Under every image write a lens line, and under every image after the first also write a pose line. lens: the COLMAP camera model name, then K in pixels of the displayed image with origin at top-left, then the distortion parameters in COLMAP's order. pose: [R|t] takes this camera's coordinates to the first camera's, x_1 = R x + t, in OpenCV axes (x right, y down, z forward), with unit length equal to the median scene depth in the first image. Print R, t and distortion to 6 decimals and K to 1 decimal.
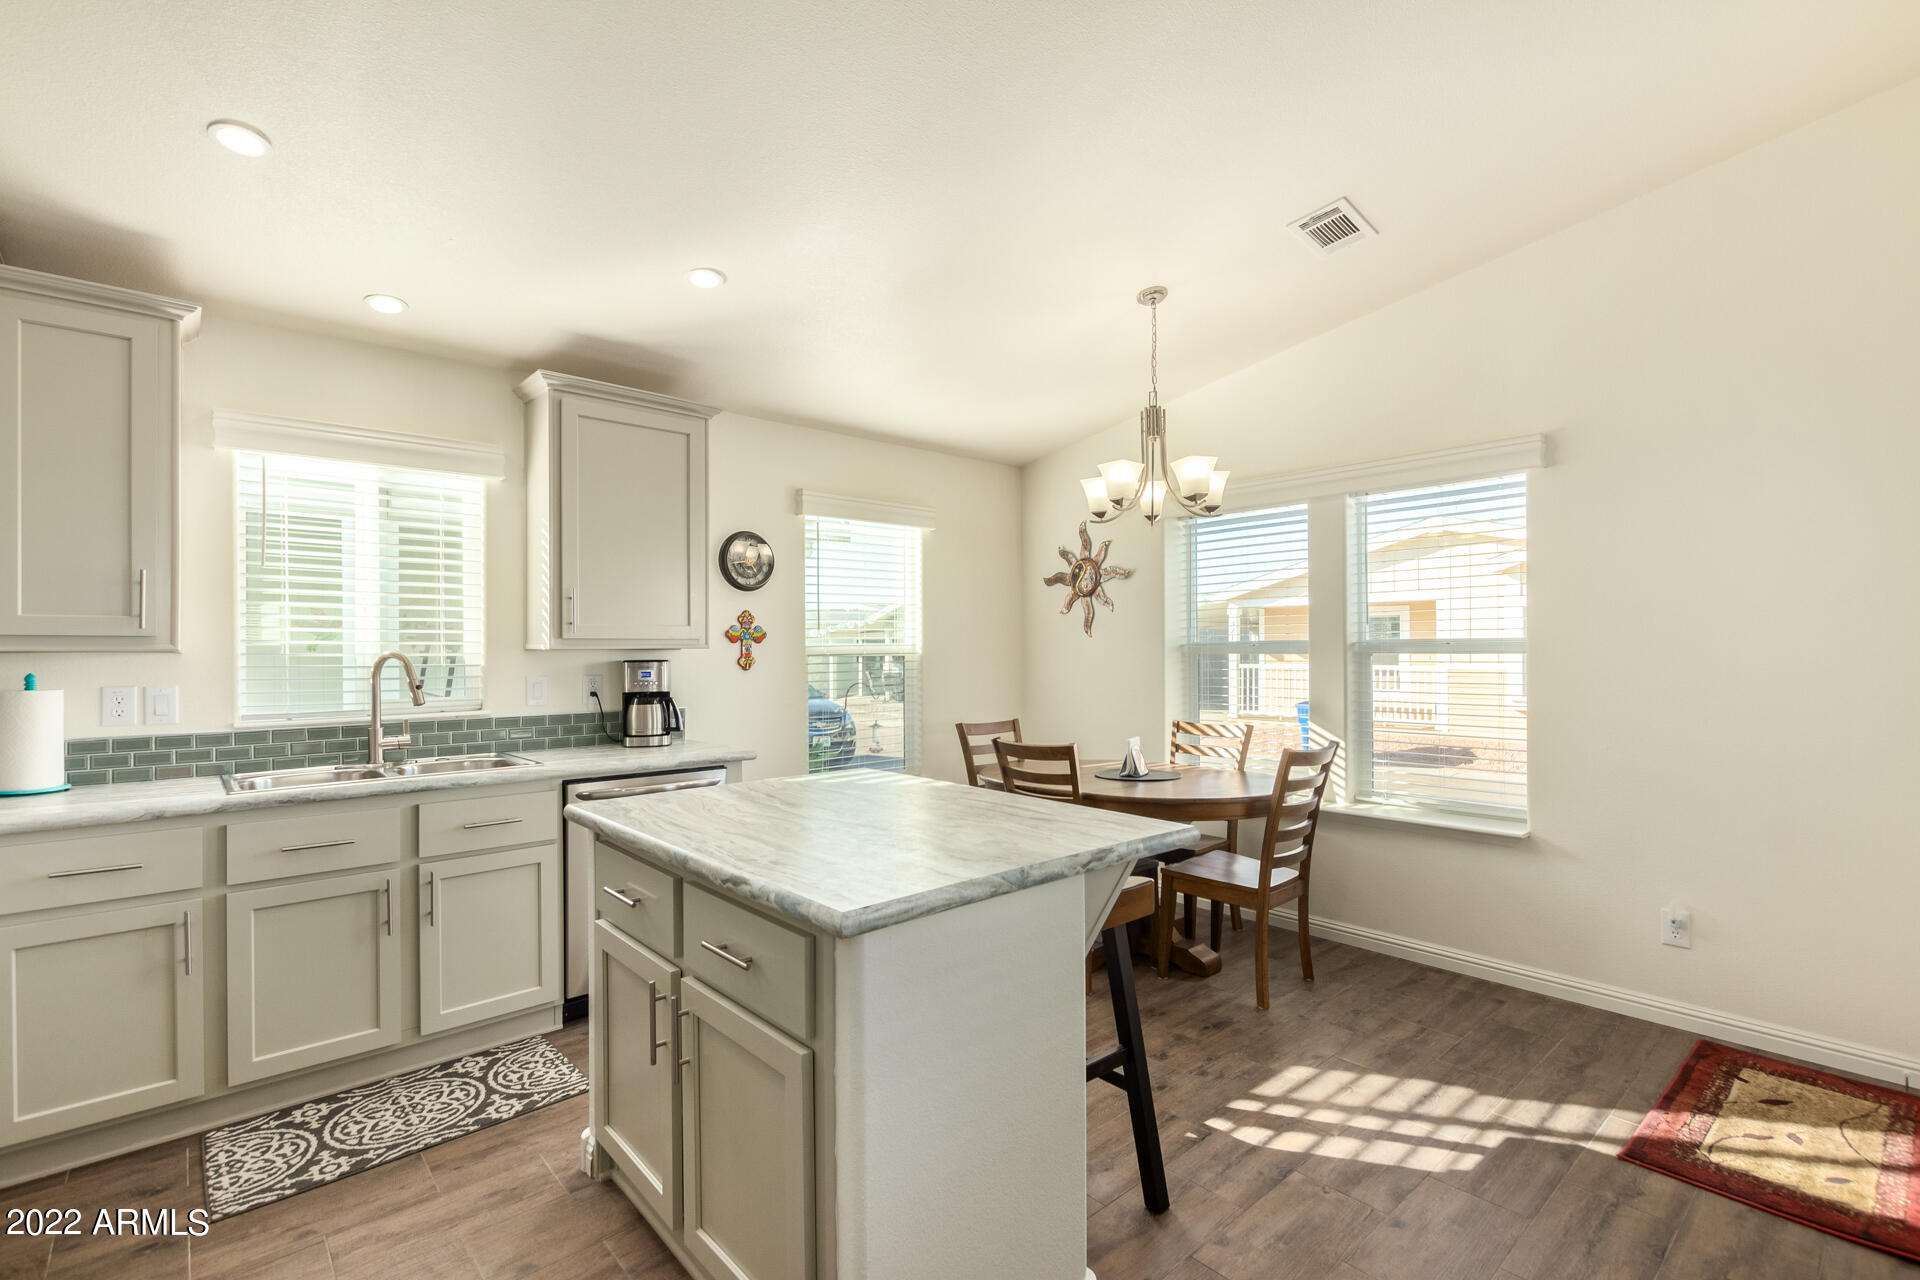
lens RADIAL K [[880.6, 0, 969.8], [0, 880.6, 643.4], [0, 0, 1]] dist [0.005956, -0.005629]
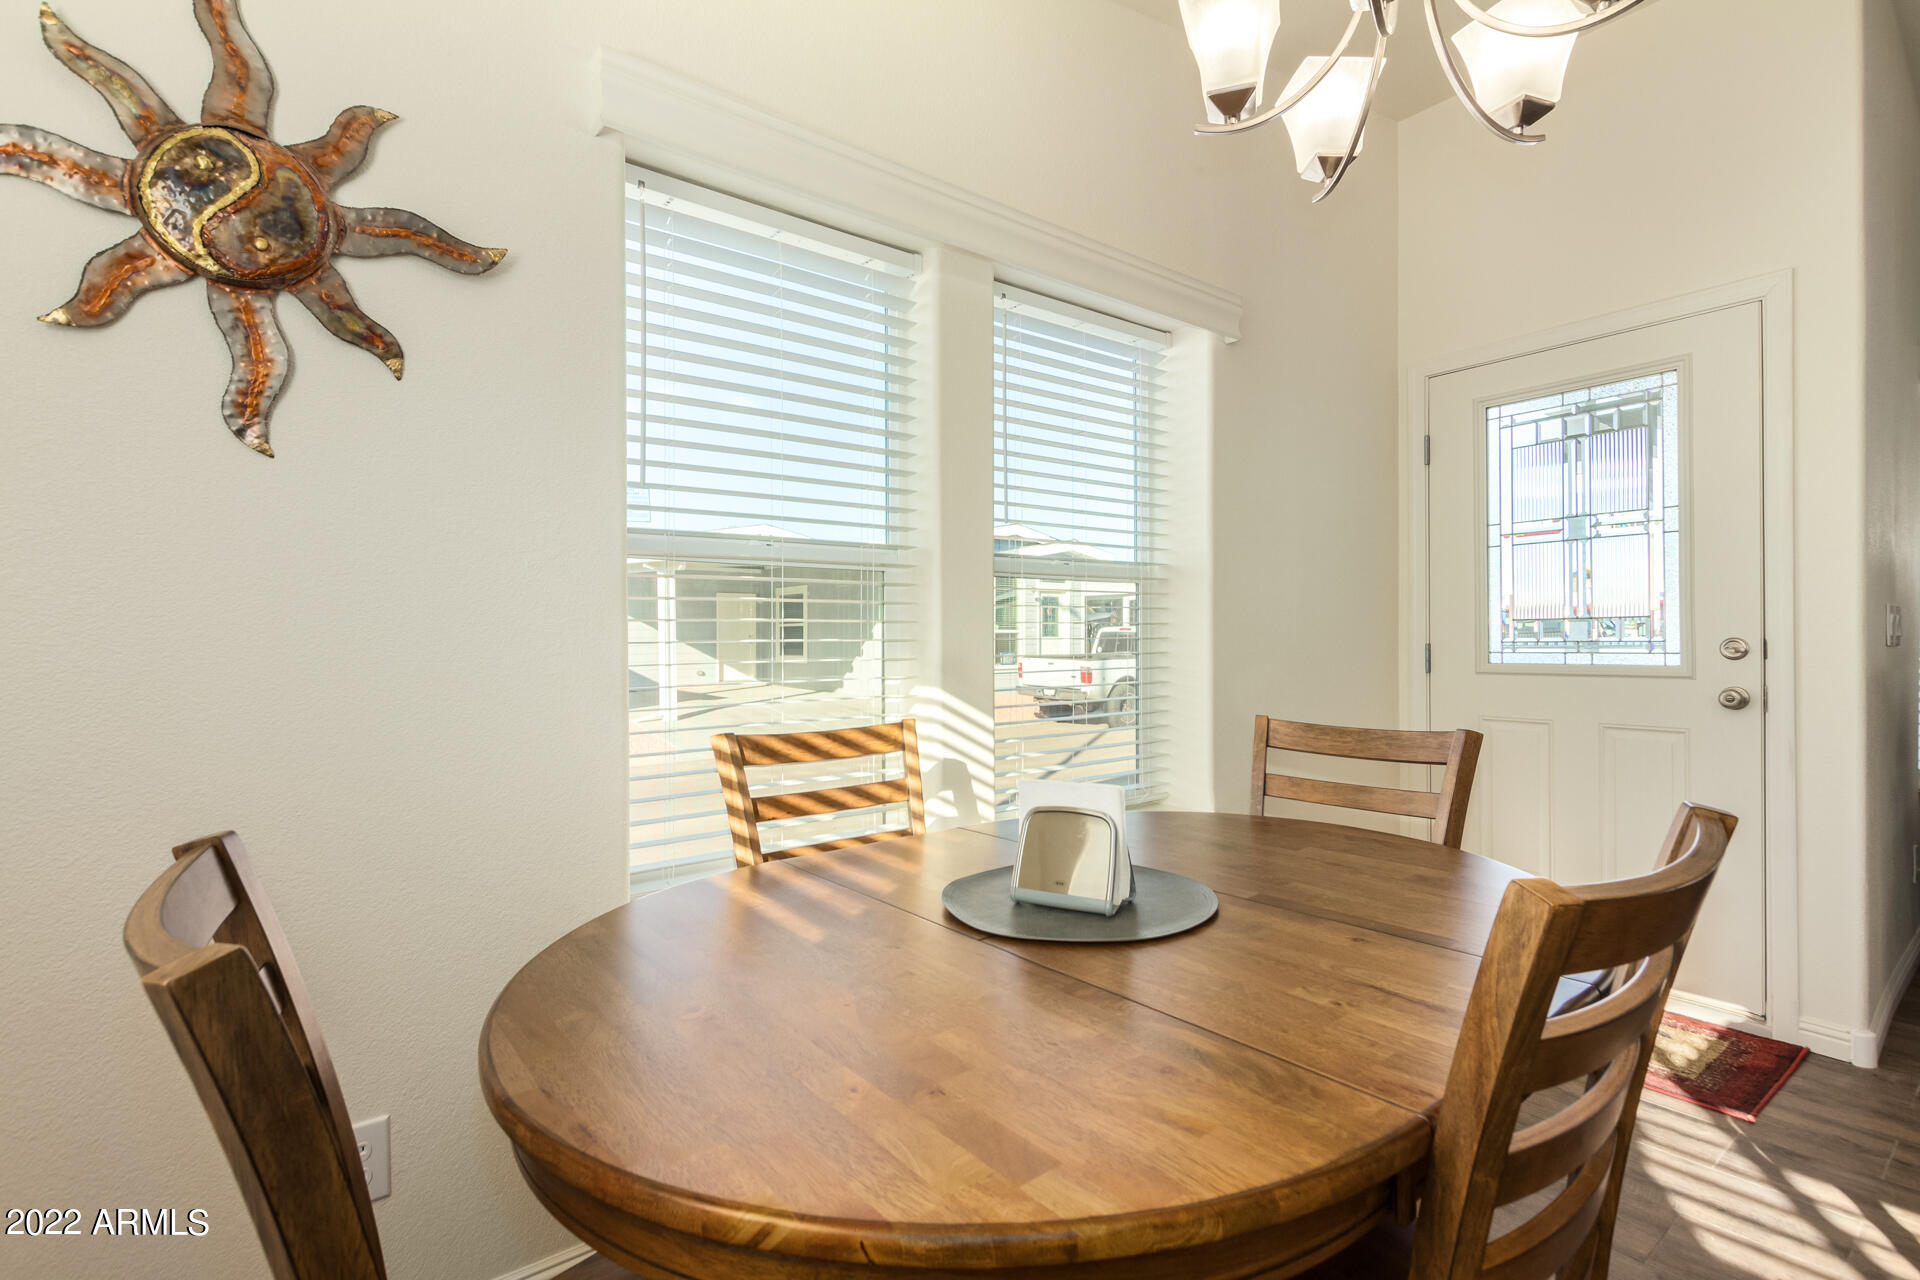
lens RADIAL K [[880.6, 0, 925.3], [0, 880.6, 640.0], [0, 0, 1]] dist [0.005956, -0.005629]
pose [[0.074422, 0.005894, 0.997209, -0.133547], [-0.003000, 0.999979, -0.005686, 0.063073], [-0.997222, -0.002568, 0.074438, 1.086992]]
